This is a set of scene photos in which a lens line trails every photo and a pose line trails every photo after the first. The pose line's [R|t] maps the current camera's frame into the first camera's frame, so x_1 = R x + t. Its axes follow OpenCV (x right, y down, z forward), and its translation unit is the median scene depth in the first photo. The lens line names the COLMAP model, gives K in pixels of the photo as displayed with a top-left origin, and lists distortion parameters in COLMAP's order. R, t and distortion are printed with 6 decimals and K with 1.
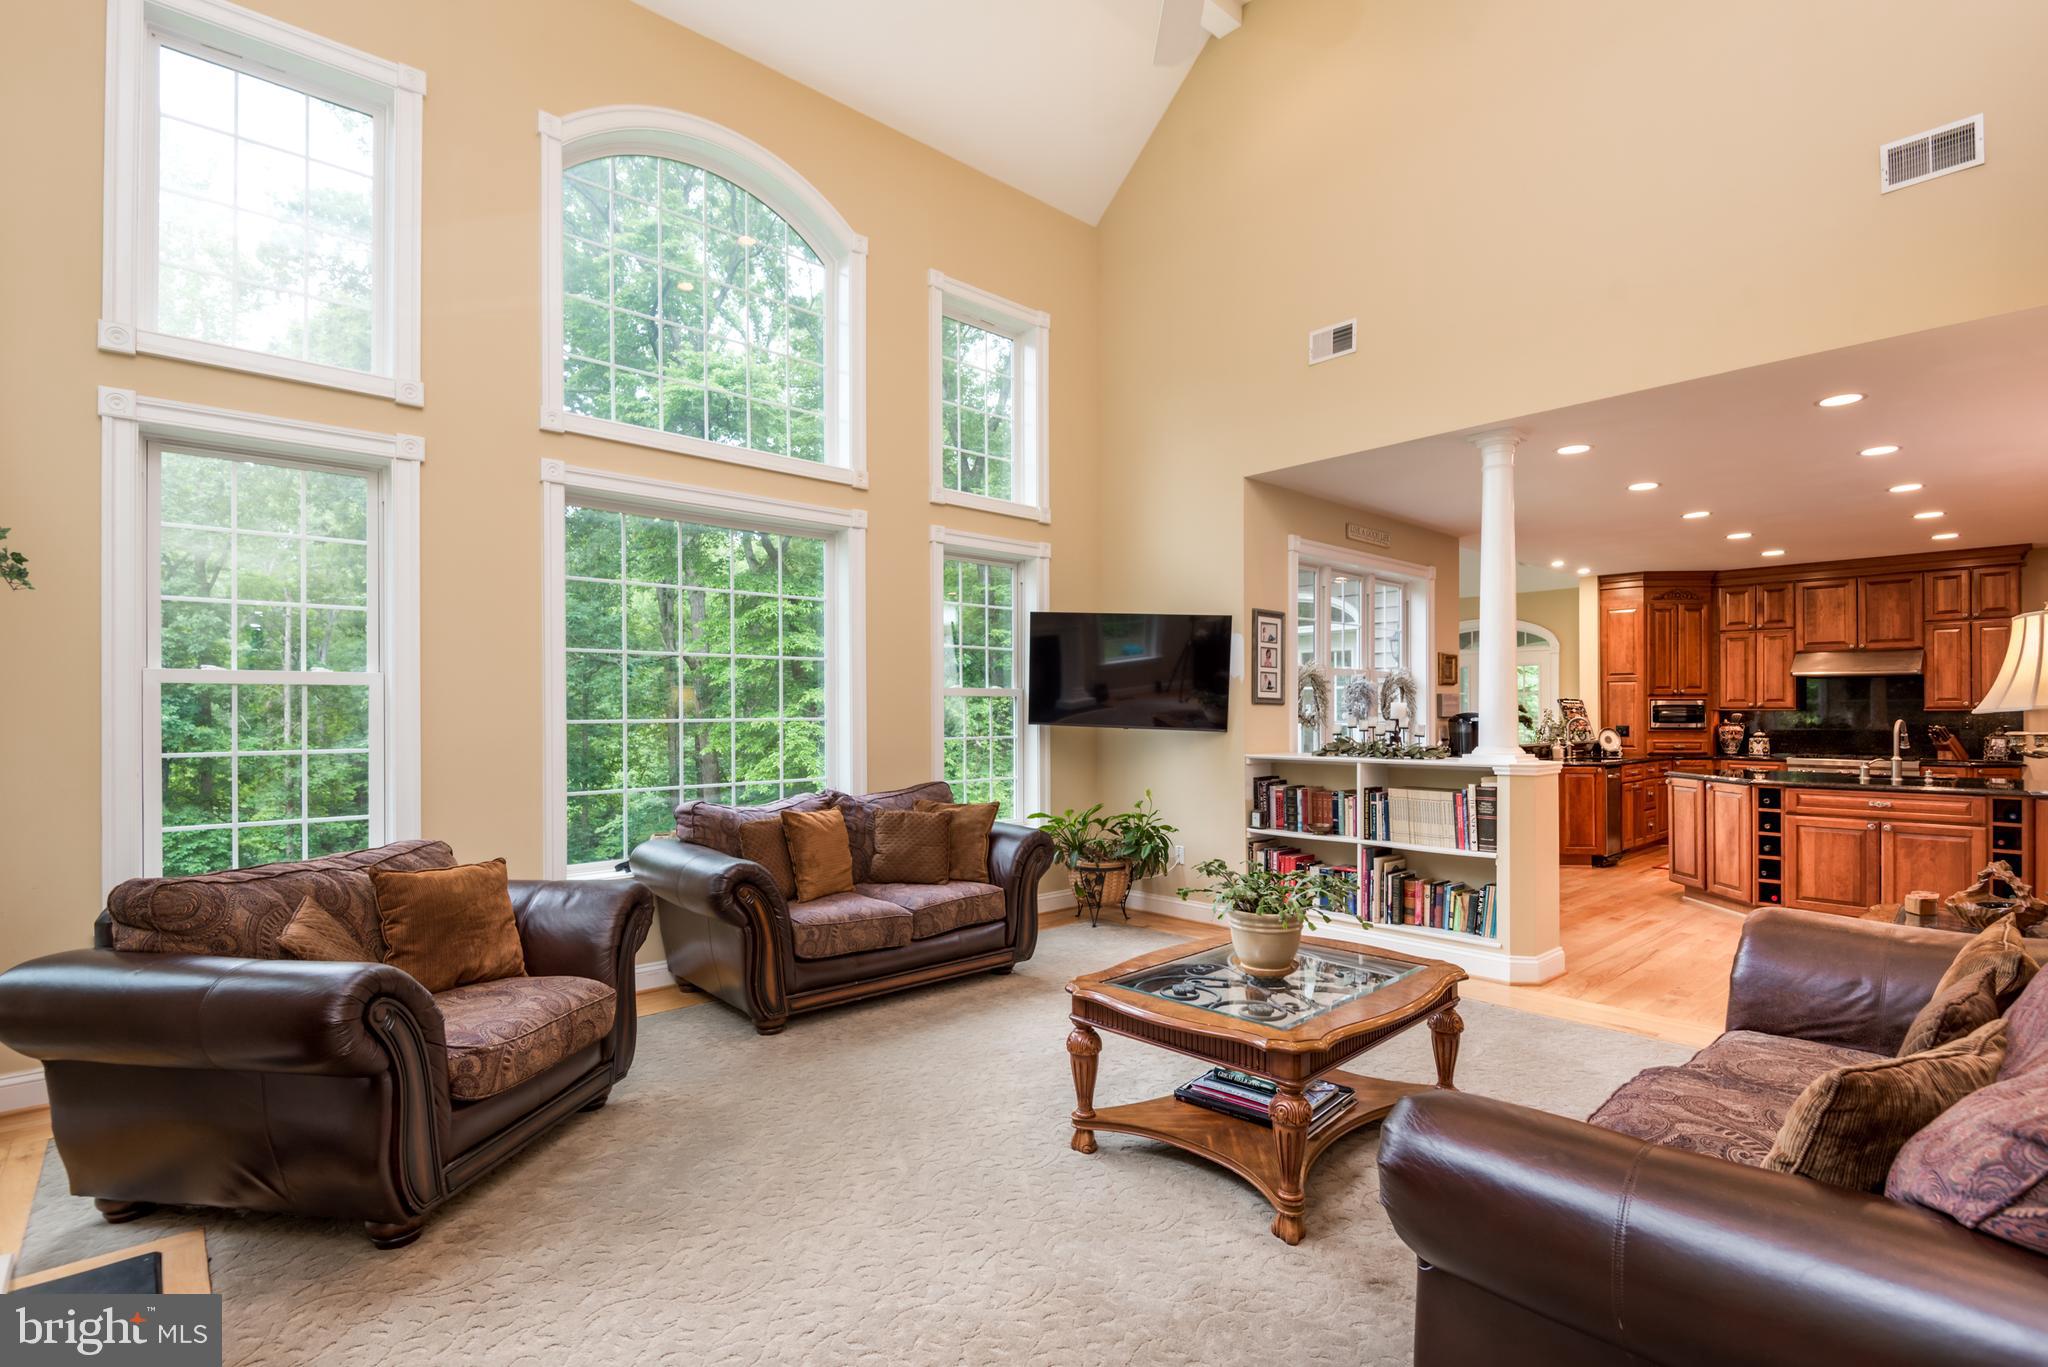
lens RADIAL K [[968.6, 0, 1035.0], [0, 968.6, 705.9], [0, 0, 1]] dist [0.028224, -0.023008]
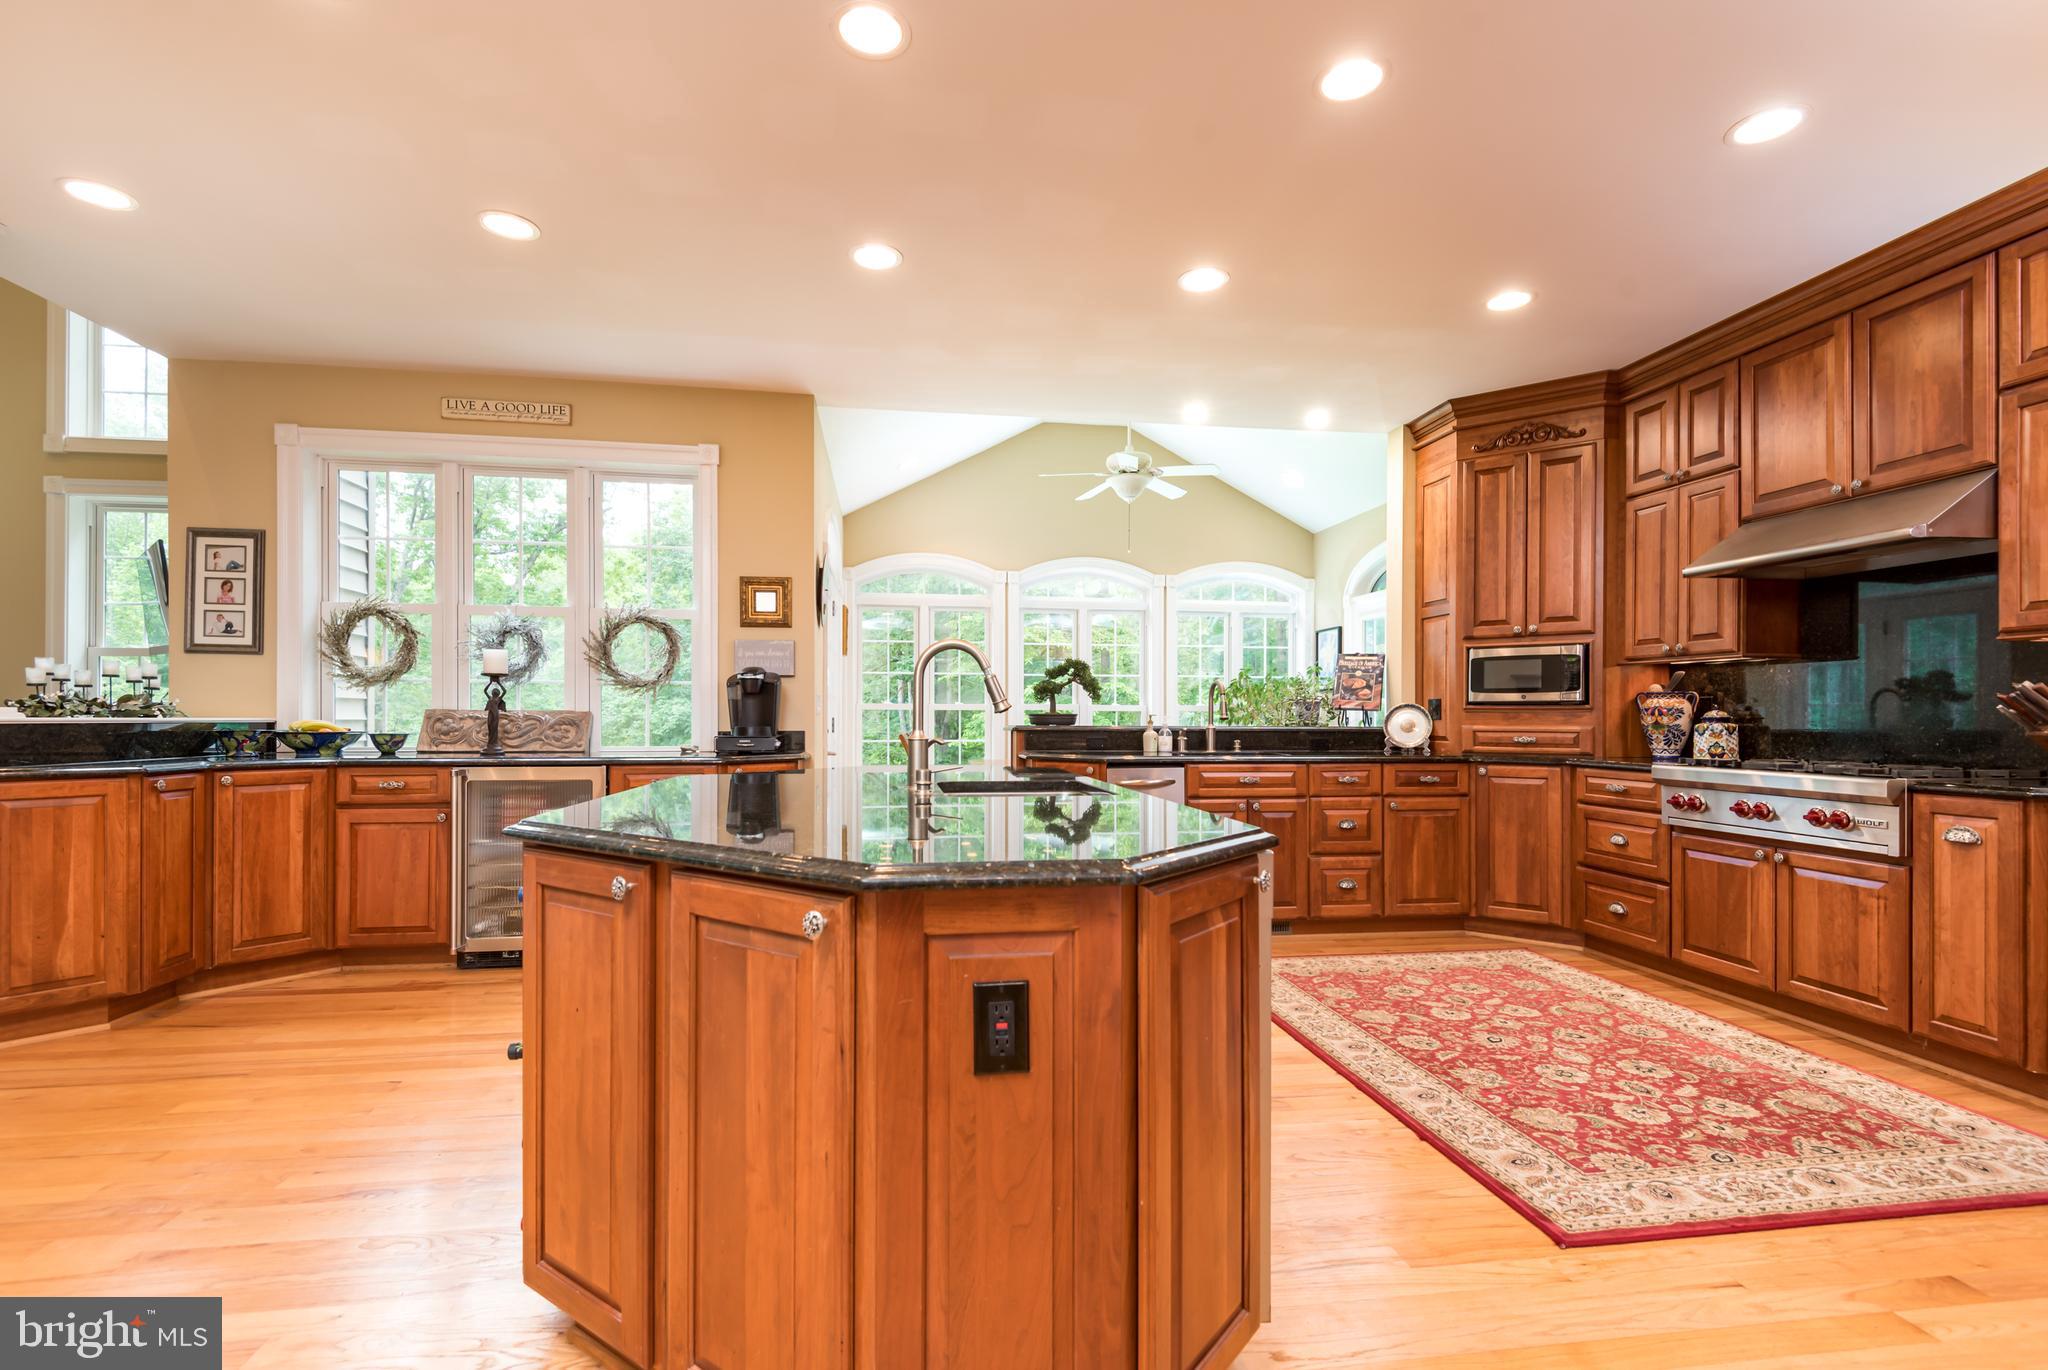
lens RADIAL K [[937.9, 0, 1016.6], [0, 937.9, 715.3], [0, 0, 1]] dist [-0.000352, -0.001136]
pose [[0.821033, 0.002742, -0.570874, 0.809377], [-0.000429, 0.999991, 0.004185, 0.030897], [0.570880, -0.003192, 0.821027, 0.514303]]
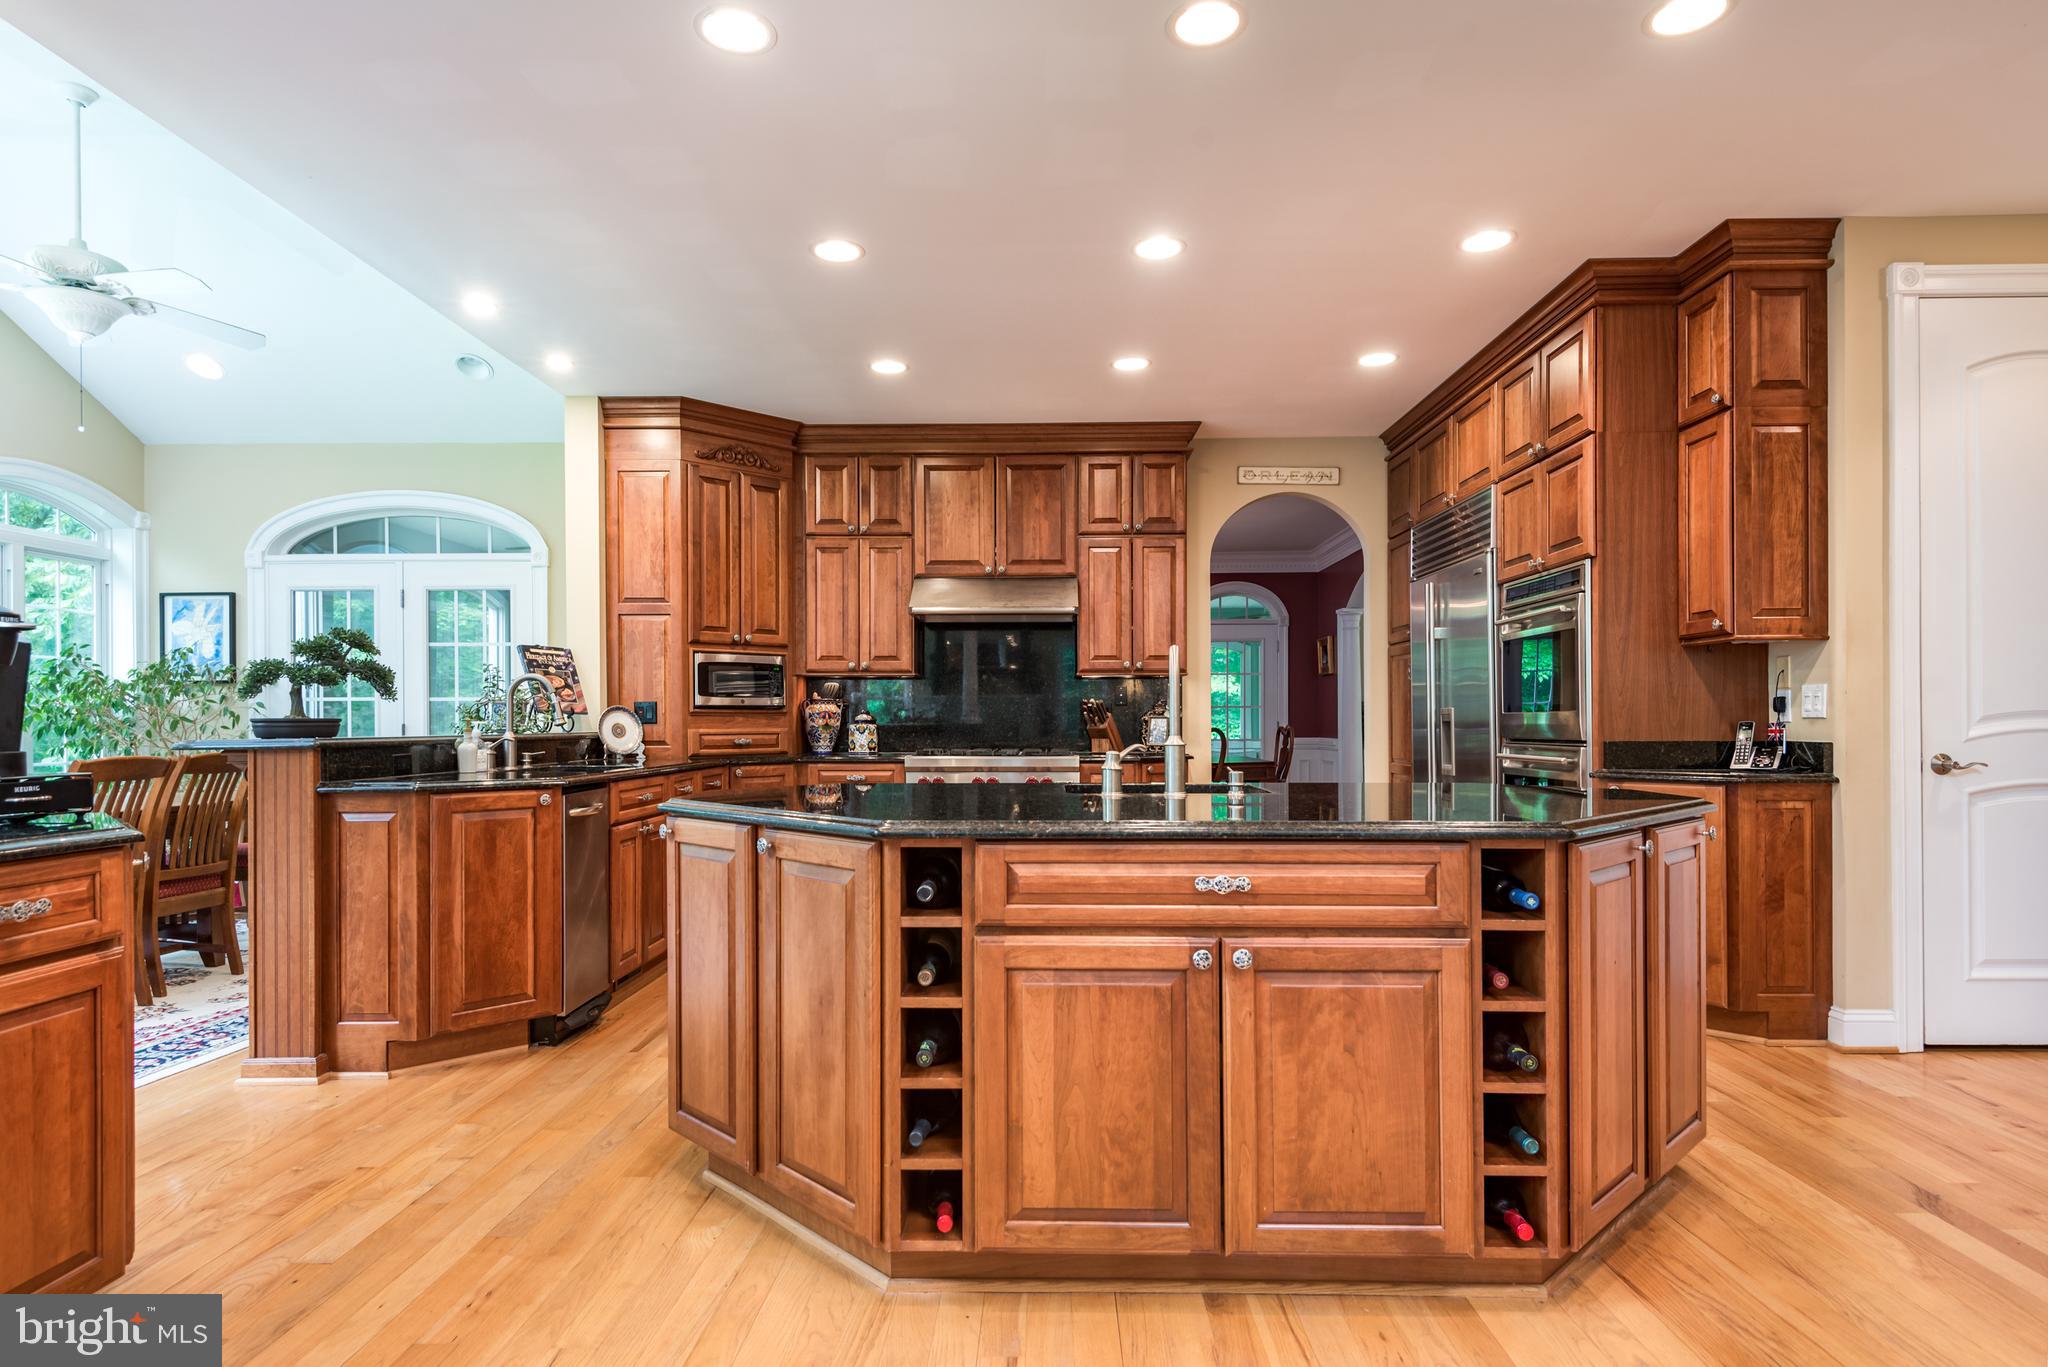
lens RADIAL K [[1100.1, 0, 1028.2], [0, 1100.1, 719.0], [0, 0, 1]] dist [0.038769, -0.000809]
pose [[0.693213, -0.000821, 0.720732, 0.375101], [-0.001587, 0.999995, 0.002666, 0.031134], [-0.720731, -0.002992, 0.693209, 0.527928]]
